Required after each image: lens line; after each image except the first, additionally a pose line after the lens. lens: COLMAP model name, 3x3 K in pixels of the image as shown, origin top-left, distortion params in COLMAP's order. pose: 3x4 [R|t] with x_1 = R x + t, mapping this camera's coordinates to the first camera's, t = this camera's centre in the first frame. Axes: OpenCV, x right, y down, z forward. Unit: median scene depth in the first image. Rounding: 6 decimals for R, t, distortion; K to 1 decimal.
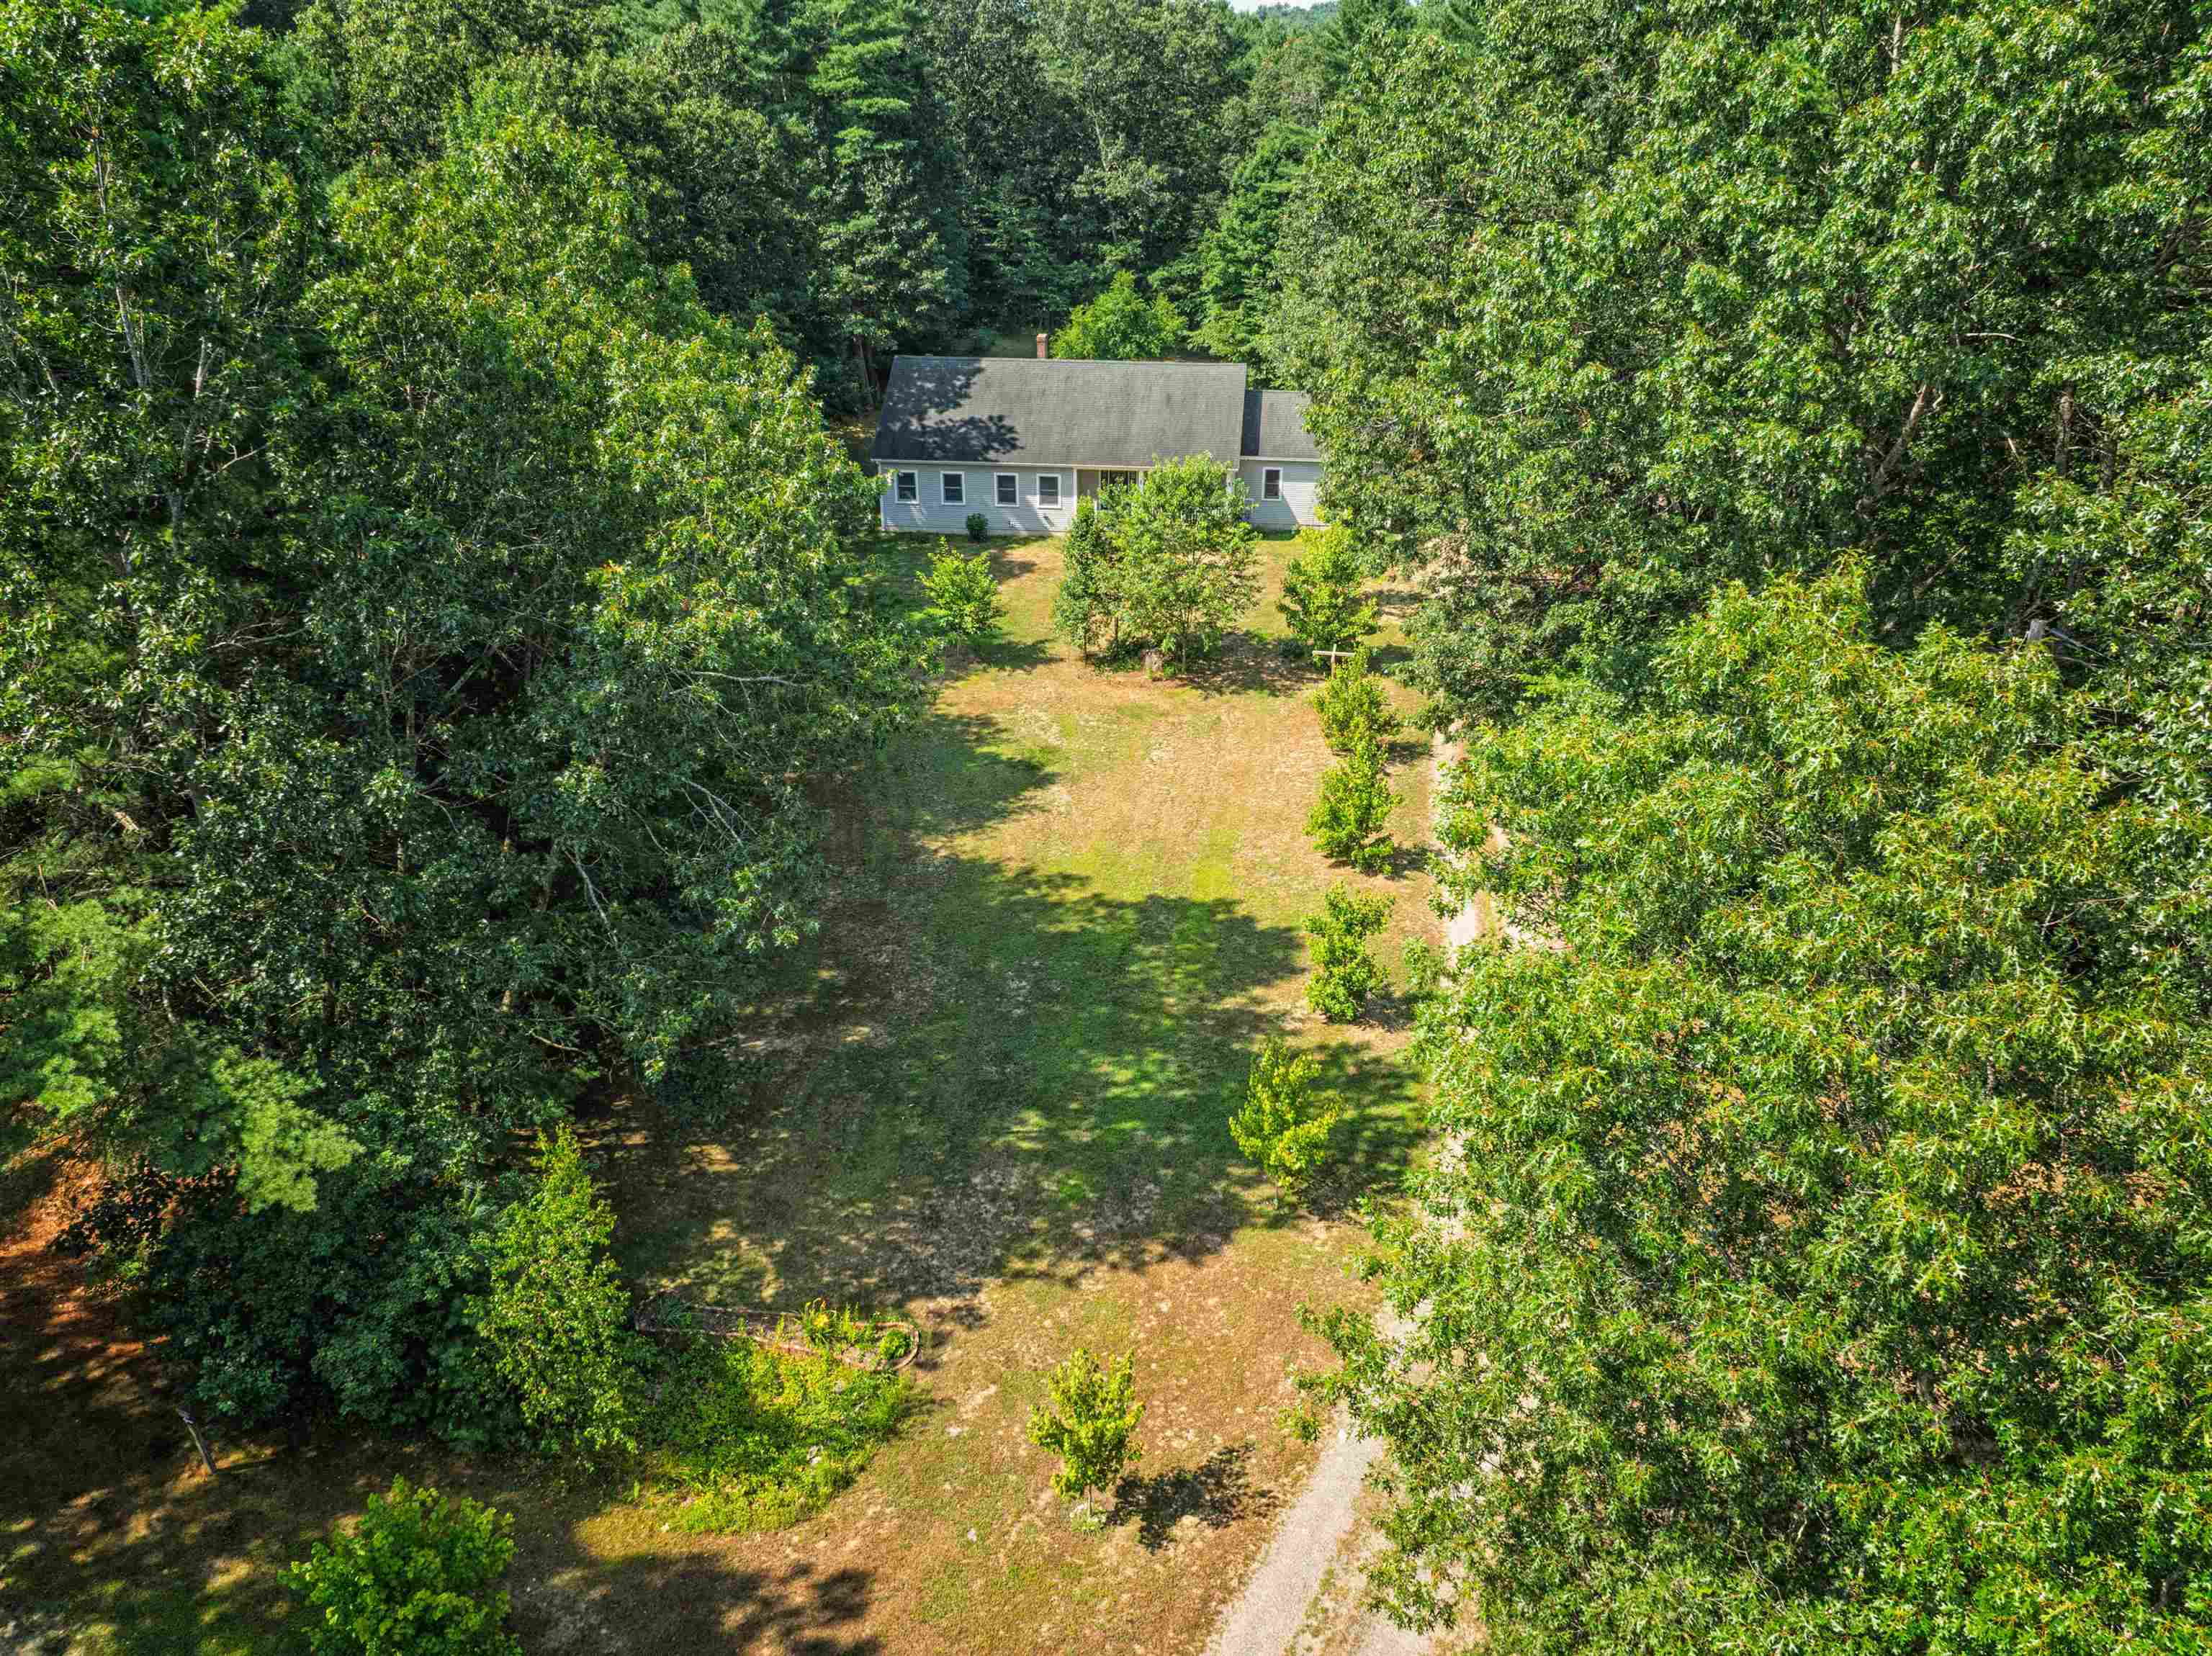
lens RADIAL K [[1552.4, 0, 1106.0], [0, 1552.4, 828.0], [0, 0, 1]] dist [-0.011100, -0.042665]
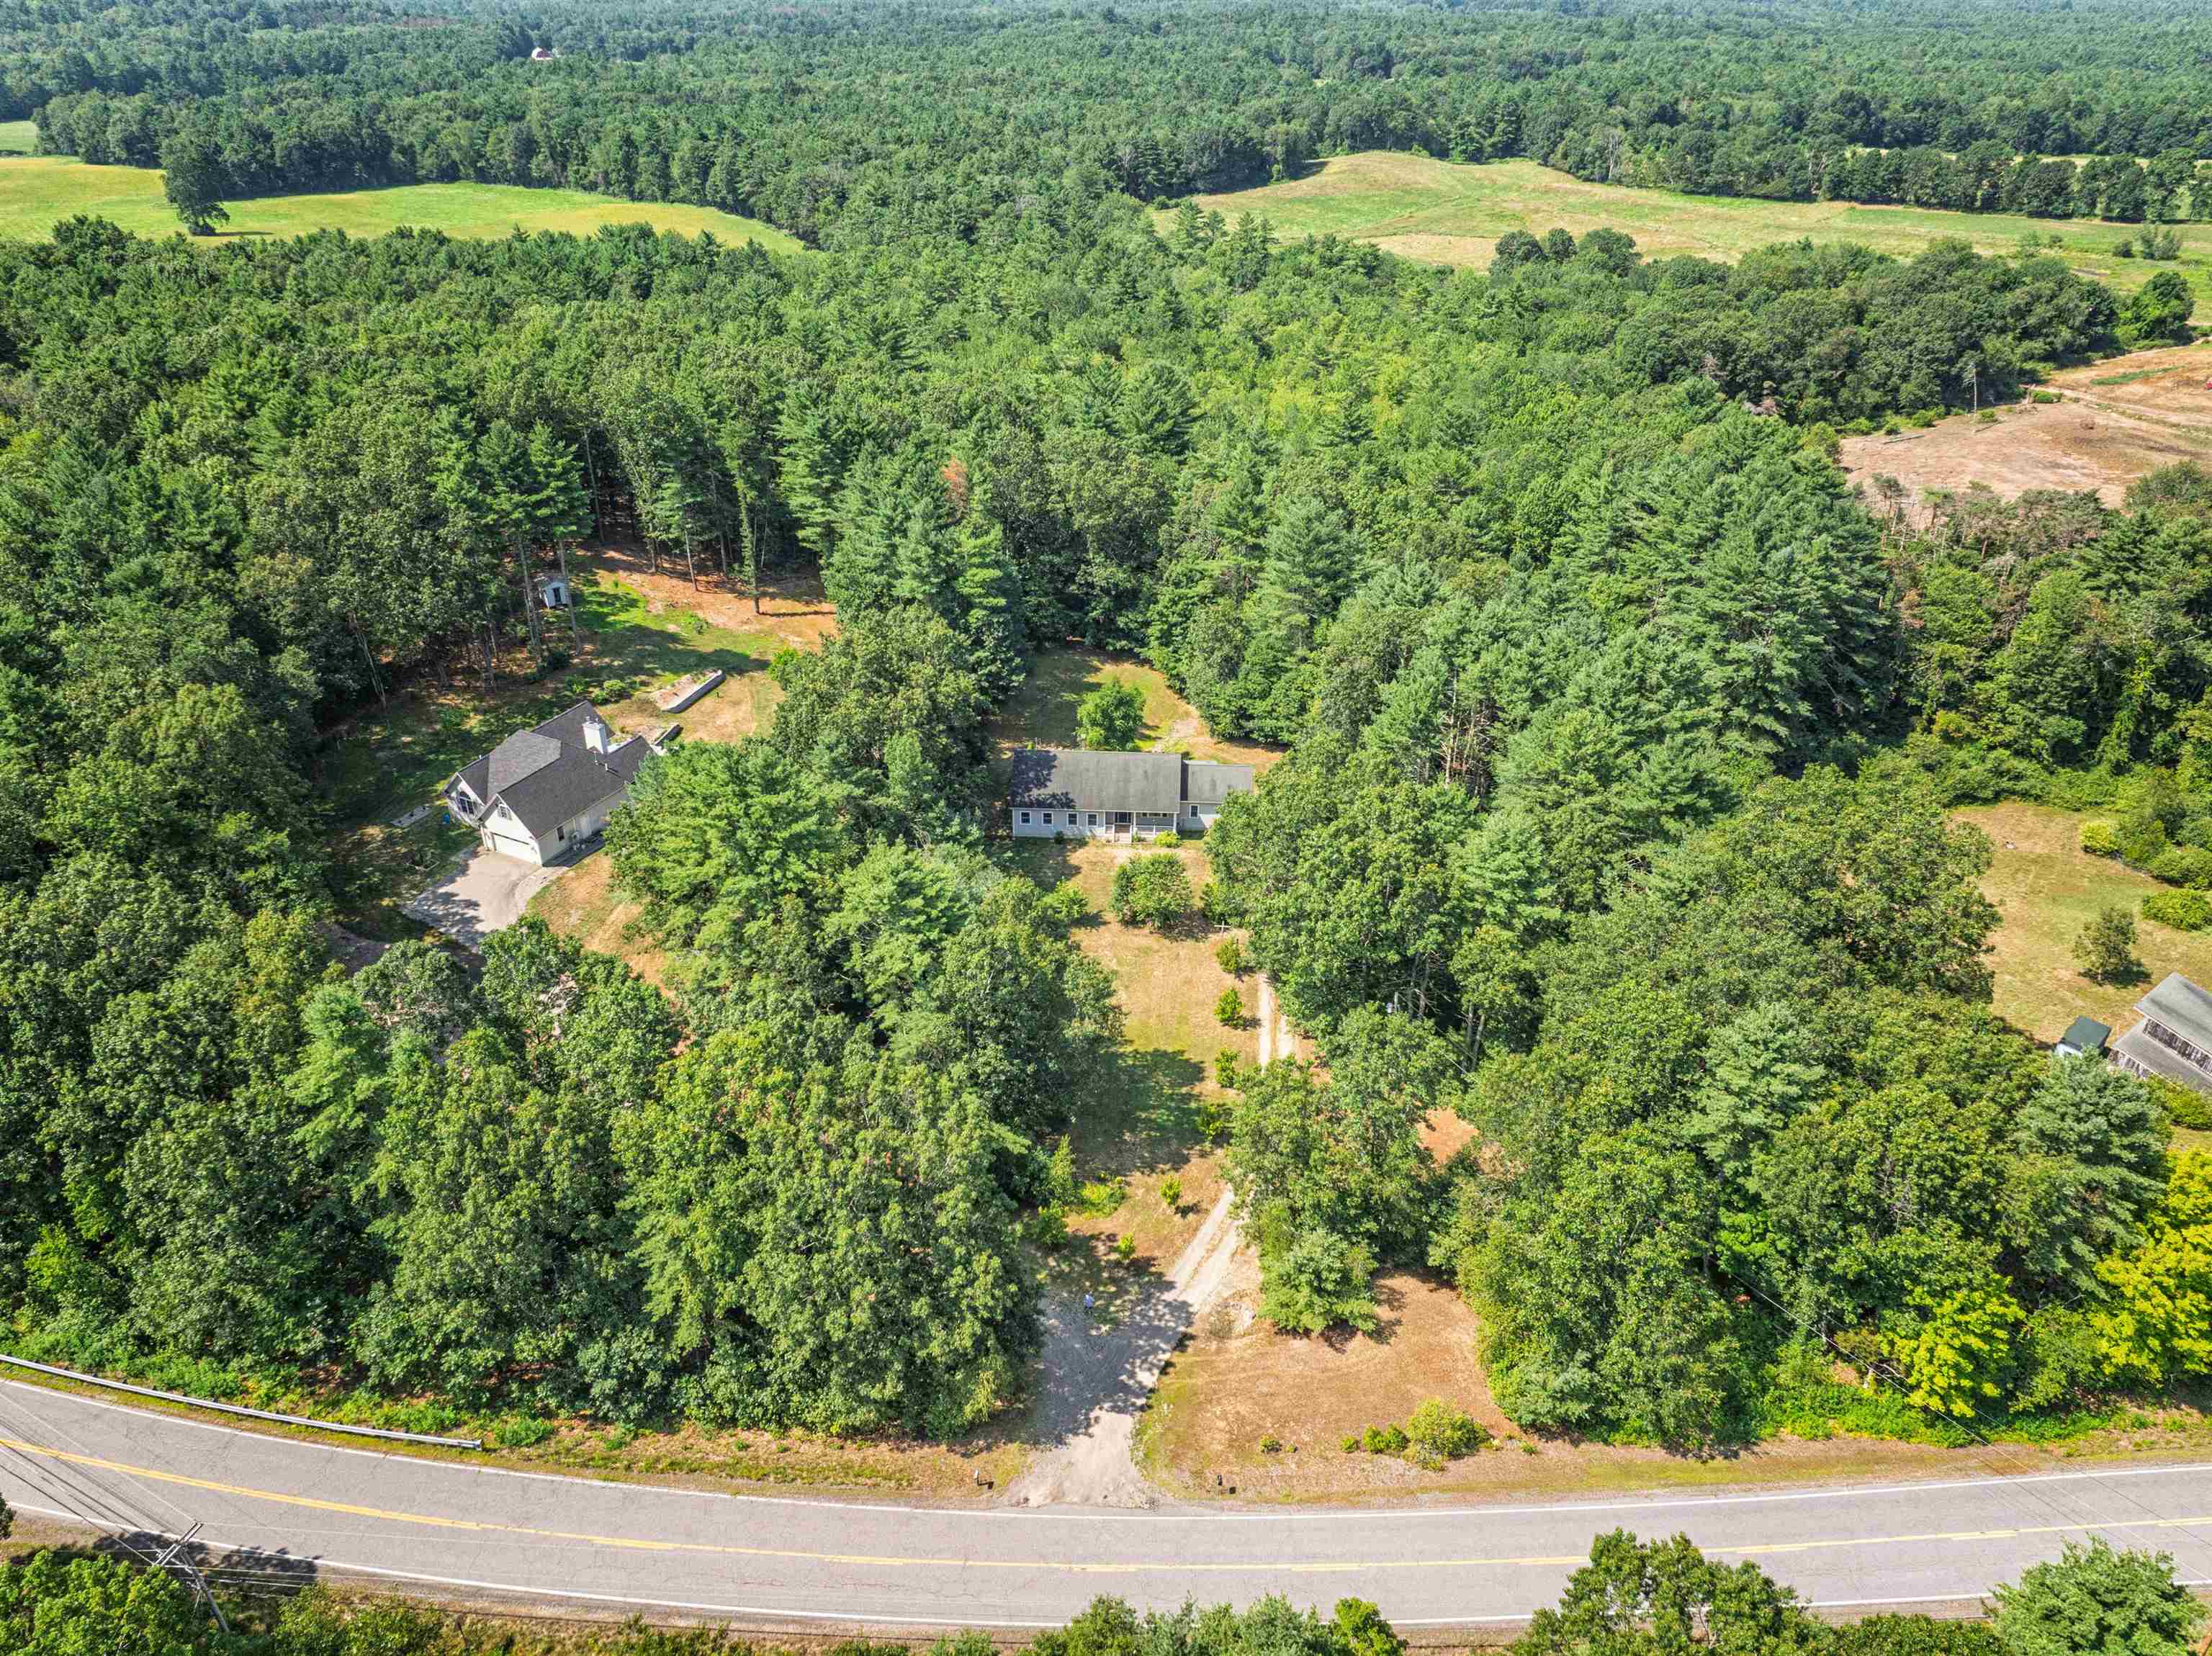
lens RADIAL K [[1564.1, 0, 1106.0], [0, 1564.1, 828.0], [0, 0, 1]] dist [-0.021582, -0.021282]
pose [[0.997929, -0.025342, 0.059125, -0.145641], [0.023061, 0.998975, 0.038945, -0.288547], [-0.060051, -0.037501, 0.997491, -1.168215]]
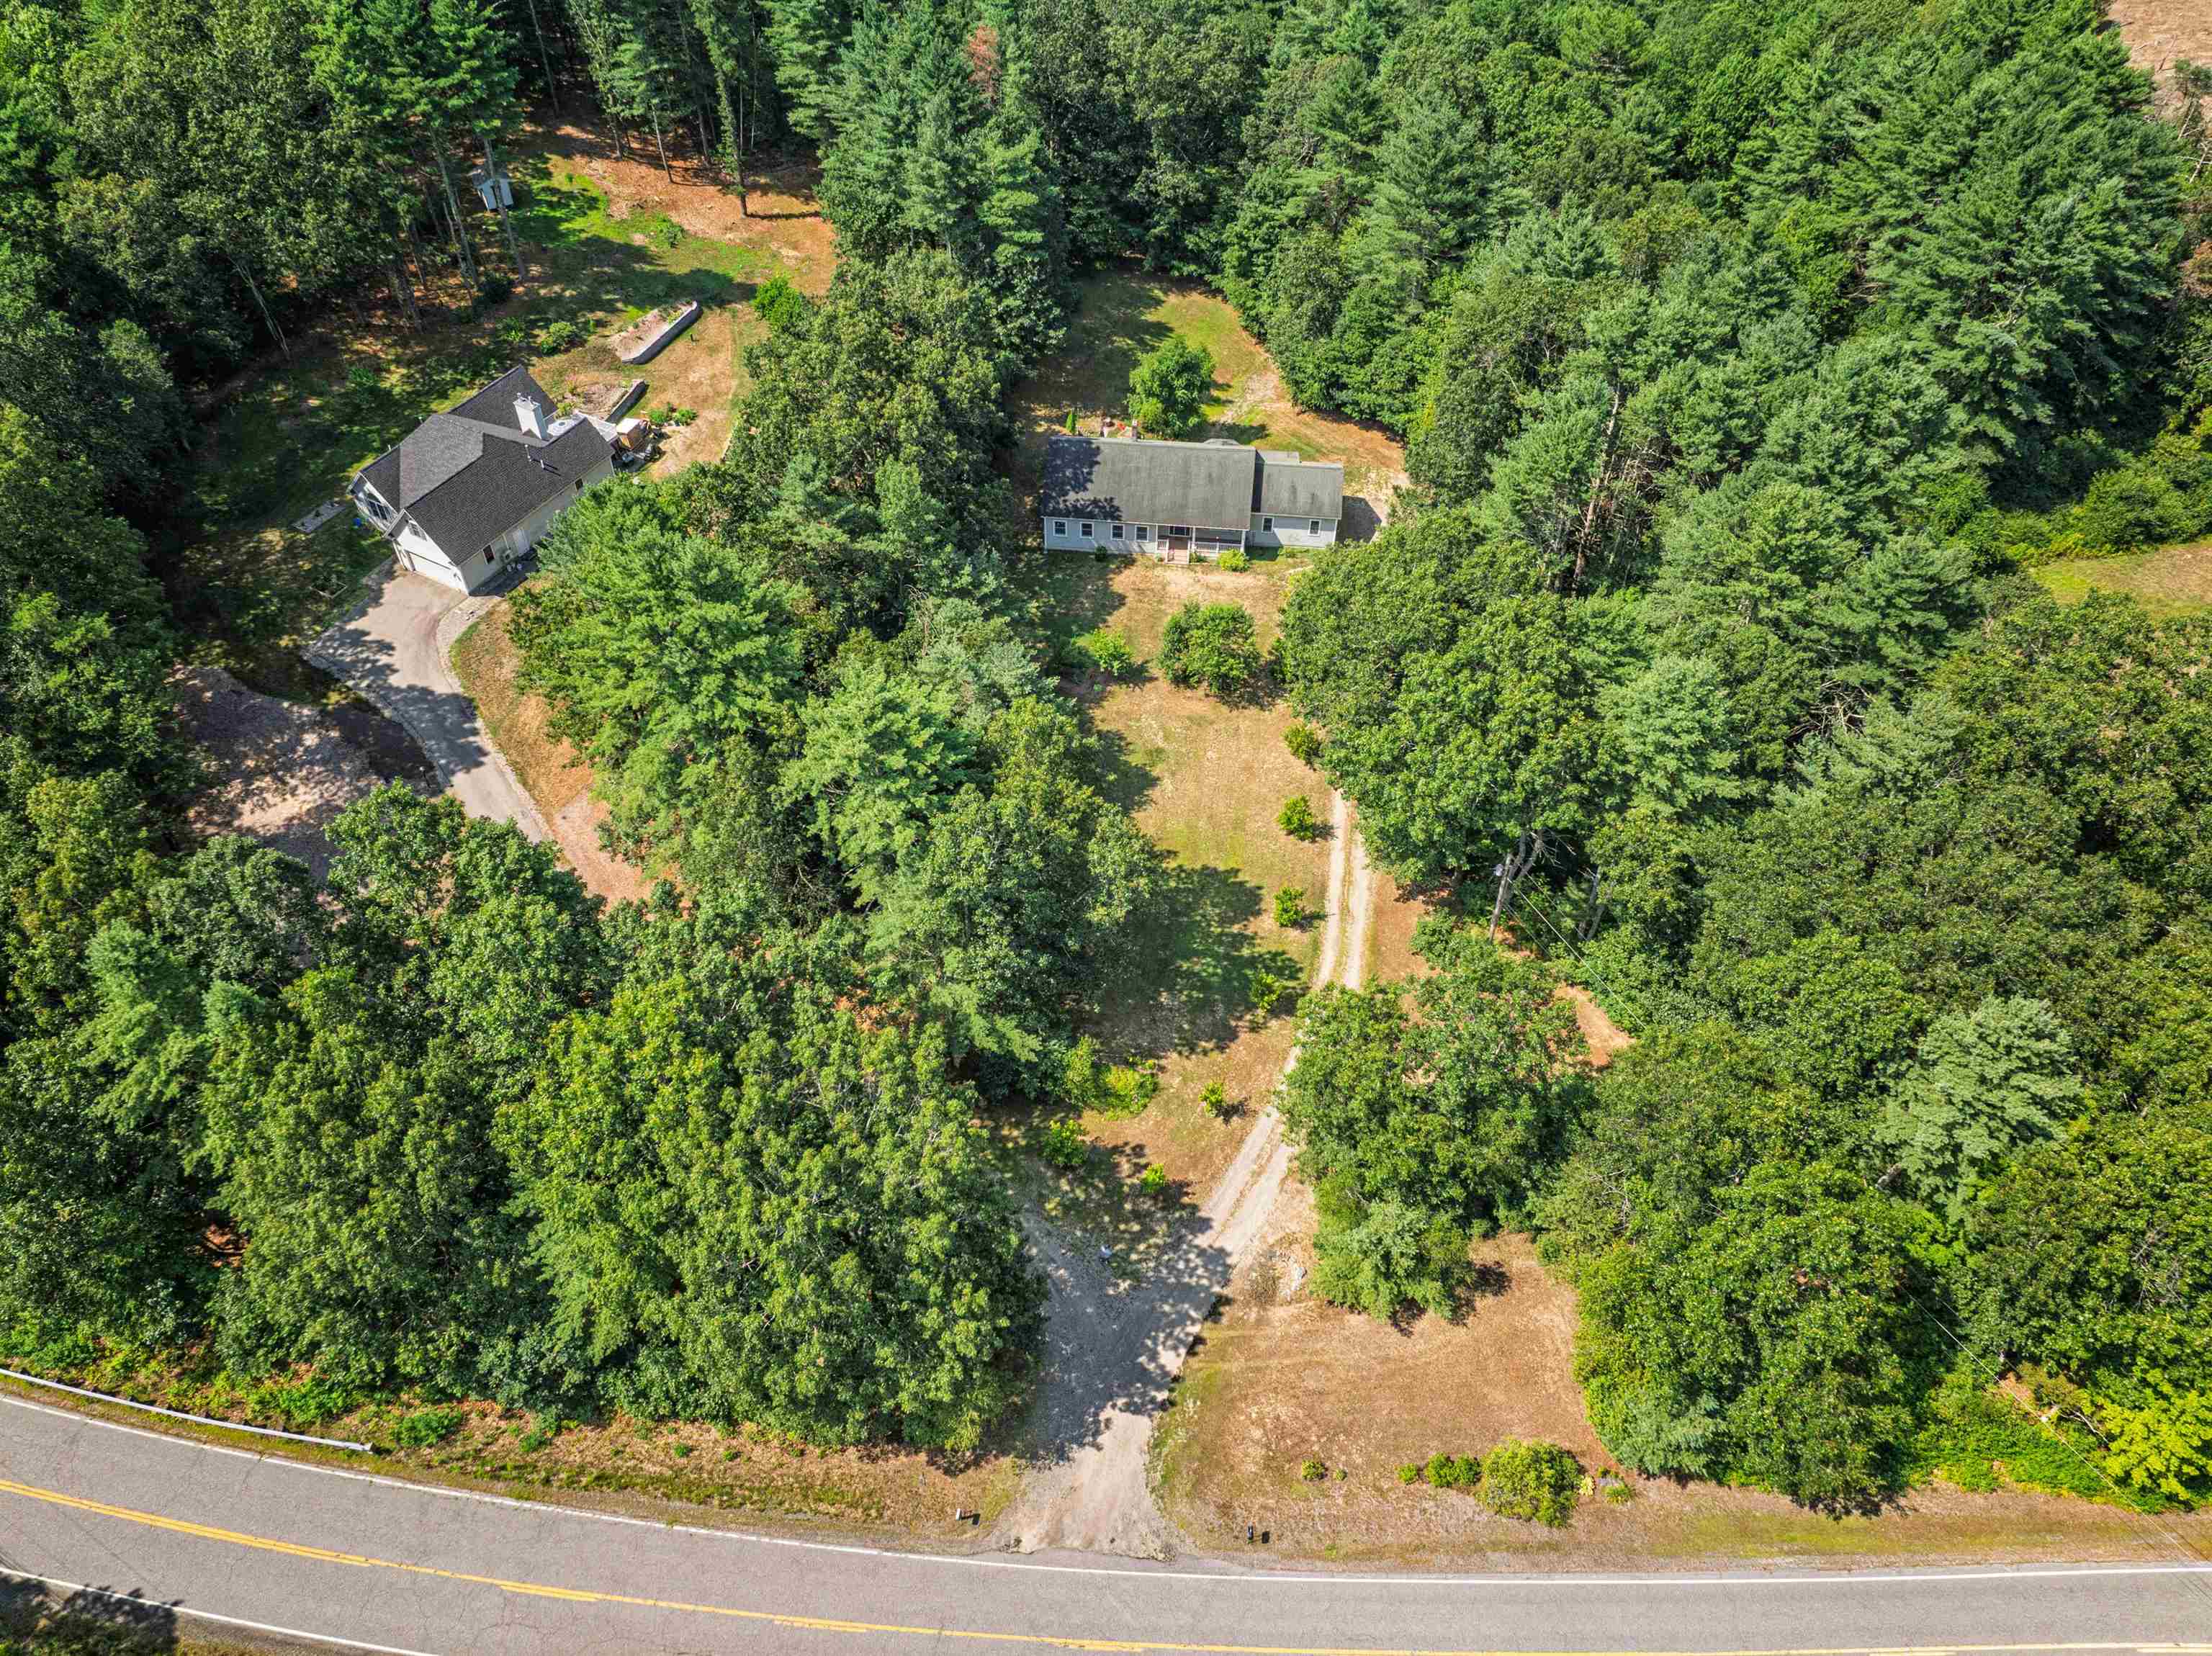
lens RADIAL K [[1560.2, 0, 1106.0], [0, 1560.2, 828.0], [0, 0, 1]] dist [-0.049859, 0.026352]
pose [[0.999847, -0.003337, 0.017188, -0.108091], [-0.002650, 0.941530, 0.336919, -0.494672], [-0.017308, -0.336912, 0.941377, -0.772711]]
